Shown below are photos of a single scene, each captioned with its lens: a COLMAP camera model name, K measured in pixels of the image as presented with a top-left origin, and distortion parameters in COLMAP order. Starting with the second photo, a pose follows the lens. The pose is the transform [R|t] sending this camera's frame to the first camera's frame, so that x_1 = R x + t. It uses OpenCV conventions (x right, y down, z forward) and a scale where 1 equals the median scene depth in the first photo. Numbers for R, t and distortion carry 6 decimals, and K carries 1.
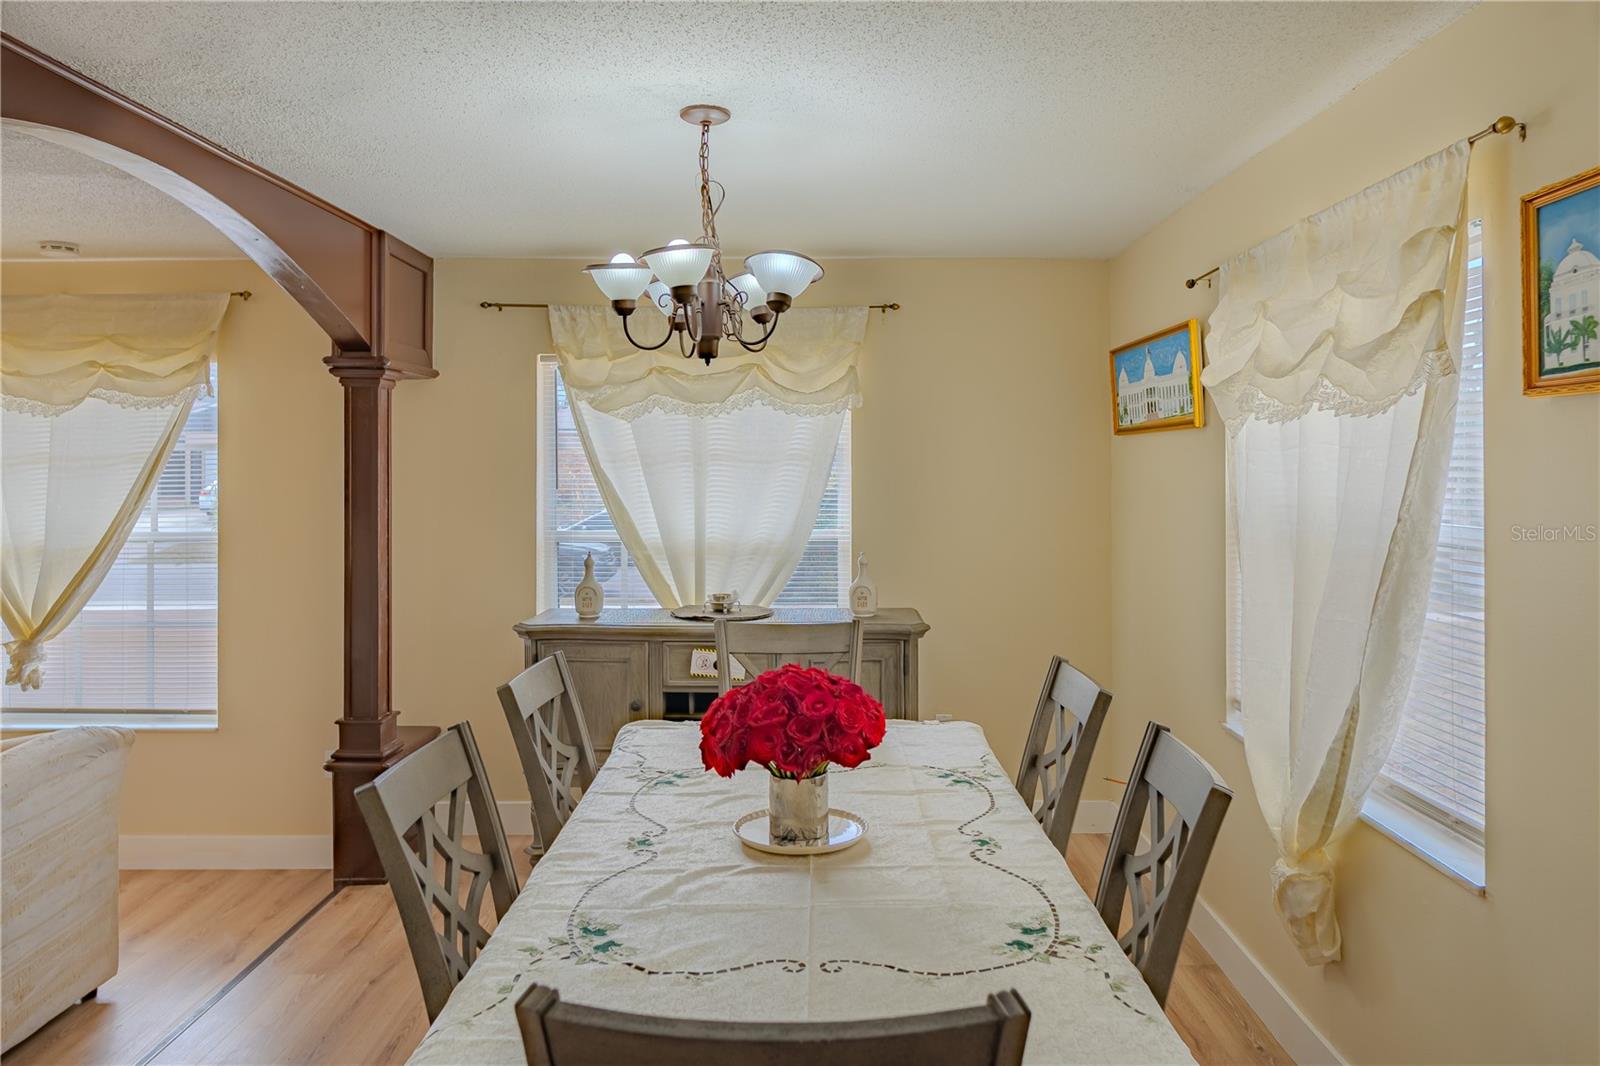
lens RADIAL K [[1149.9, 0, 801.9], [0, 1149.9, 457.5], [0, 0, 1]] dist [0.003615, -0.000055]
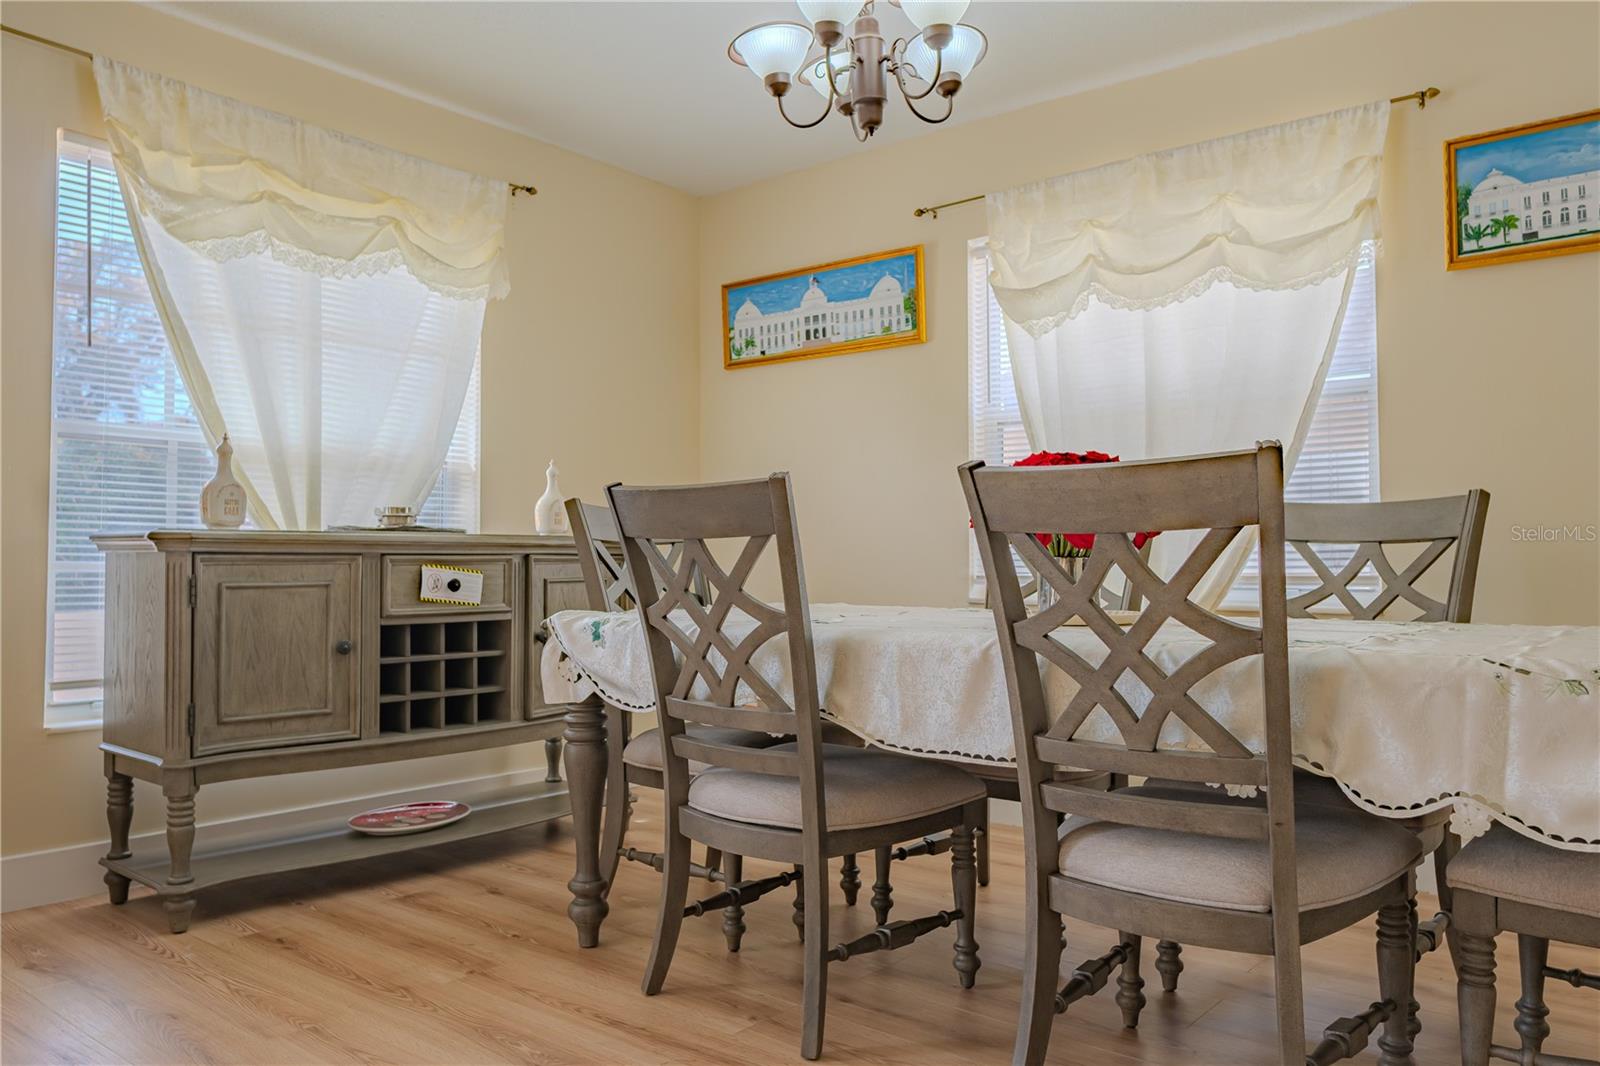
lens RADIAL K [[1191.7, 0, 821.8], [0, 1191.7, 531.6], [0, 0, 1]] dist [-0.003725, -0.000336]
pose [[0.617762, 0.022113, 0.786054, -0.798171], [-0.004427, 0.999686, -0.024644, 0.240091], [-0.786353, 0.011744, 0.617666, 0.471931]]
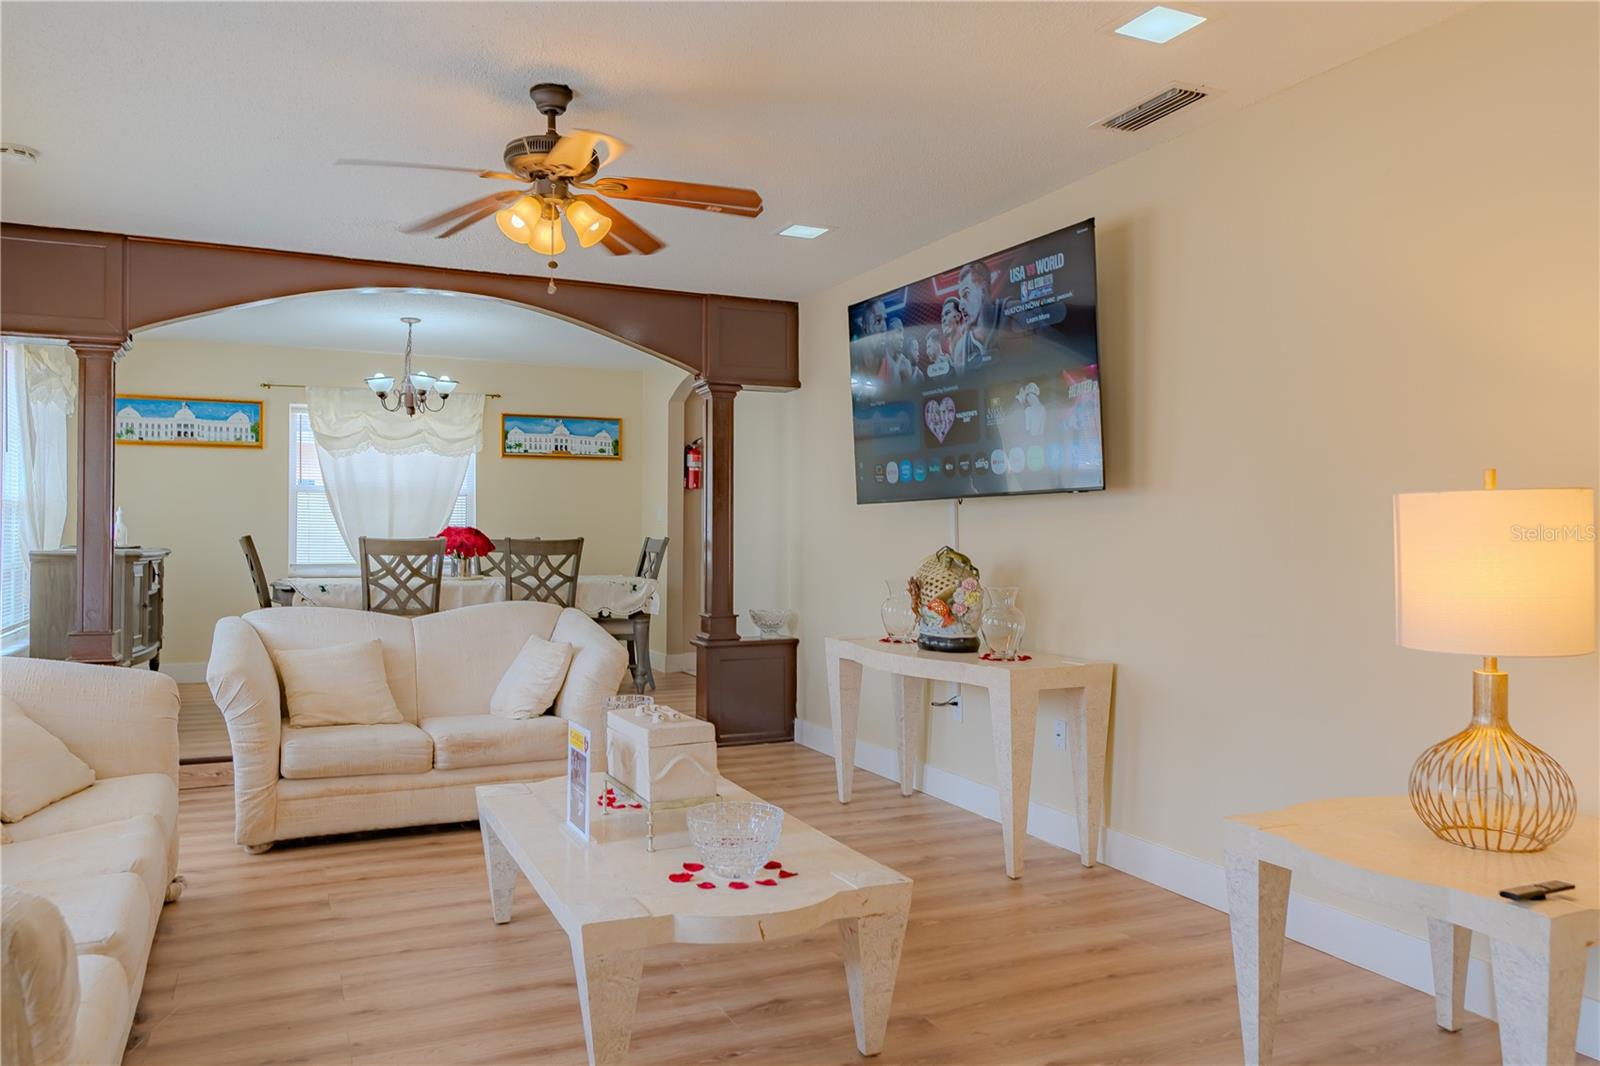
lens RADIAL K [[1119.4, 0, 801.2], [0, 1119.4, 521.6], [0, 0, 1]] dist [-0.000376, -0.002769]
pose [[-0.438849, 0.015181, 0.898433, -2.680887], [-0.007057, 0.999768, -0.020340, 0.196109], [-0.898533, -0.015266, -0.438640, 1.303053]]
